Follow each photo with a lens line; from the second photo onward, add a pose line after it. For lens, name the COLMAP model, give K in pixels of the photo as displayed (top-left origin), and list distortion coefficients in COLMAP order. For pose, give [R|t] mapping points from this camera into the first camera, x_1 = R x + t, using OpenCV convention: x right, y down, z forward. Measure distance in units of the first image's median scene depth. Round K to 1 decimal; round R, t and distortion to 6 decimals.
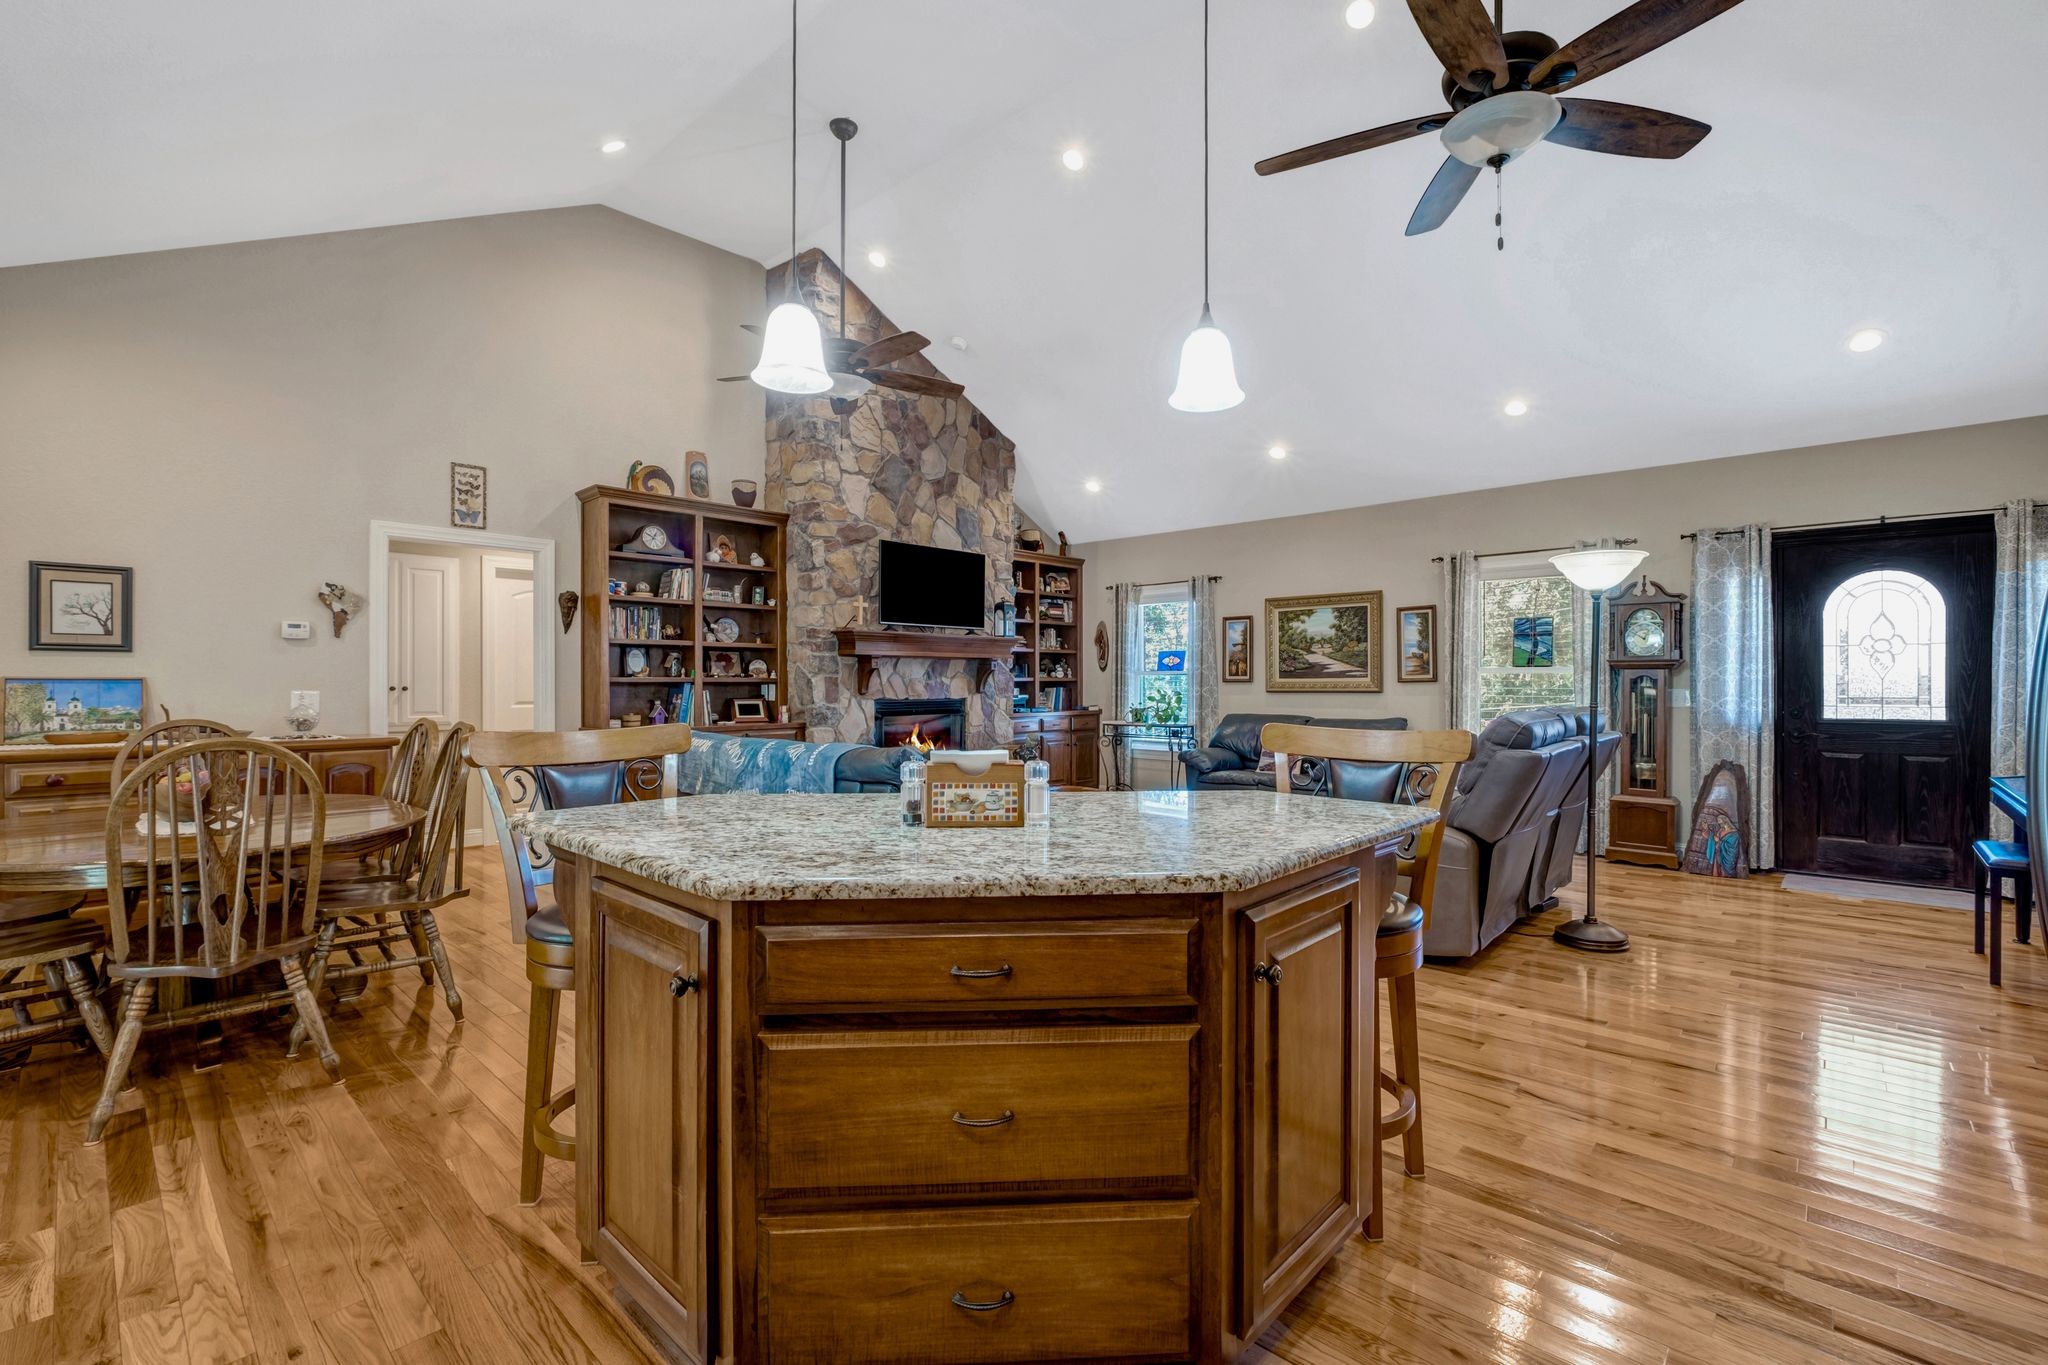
lens RADIAL K [[892.9, 0, 1024.0], [0, 892.9, 682.5], [0, 0, 1]] dist [-0.000952, 0.000332]
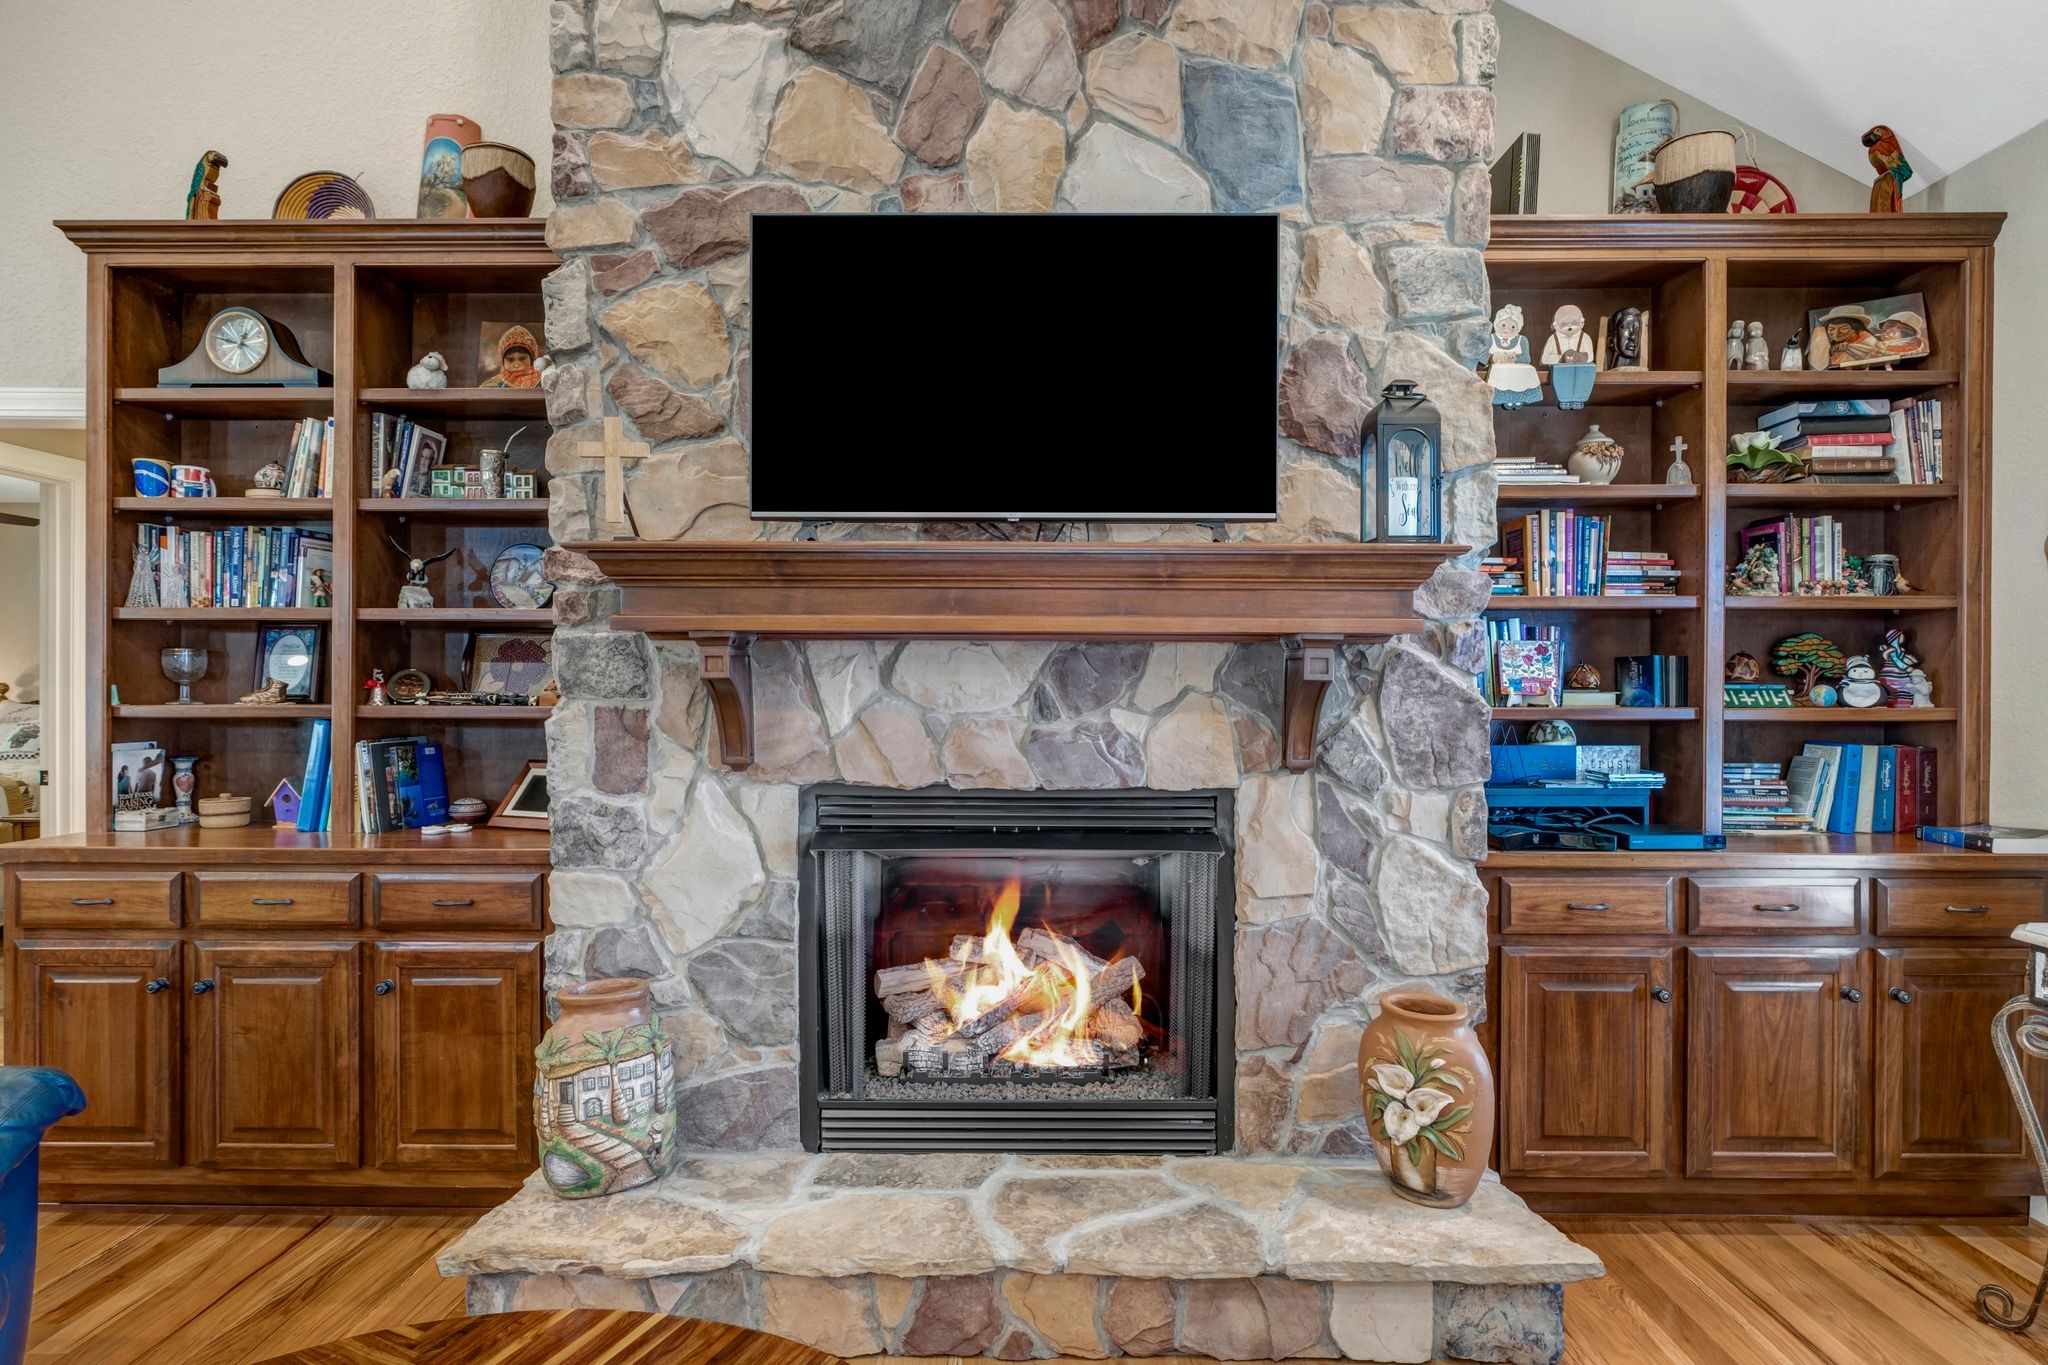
lens RADIAL K [[1075.9, 0, 1024.0], [0, 1075.9, 682.5], [0, 0, 1]] dist [0.004650, 0.000569]
pose [[0.673049, 0.006080, -0.739573, 0.132804], [-0.005387, 0.999980, 0.003318, -0.014925], [0.739578, 0.001751, 0.673068, 0.770506]]
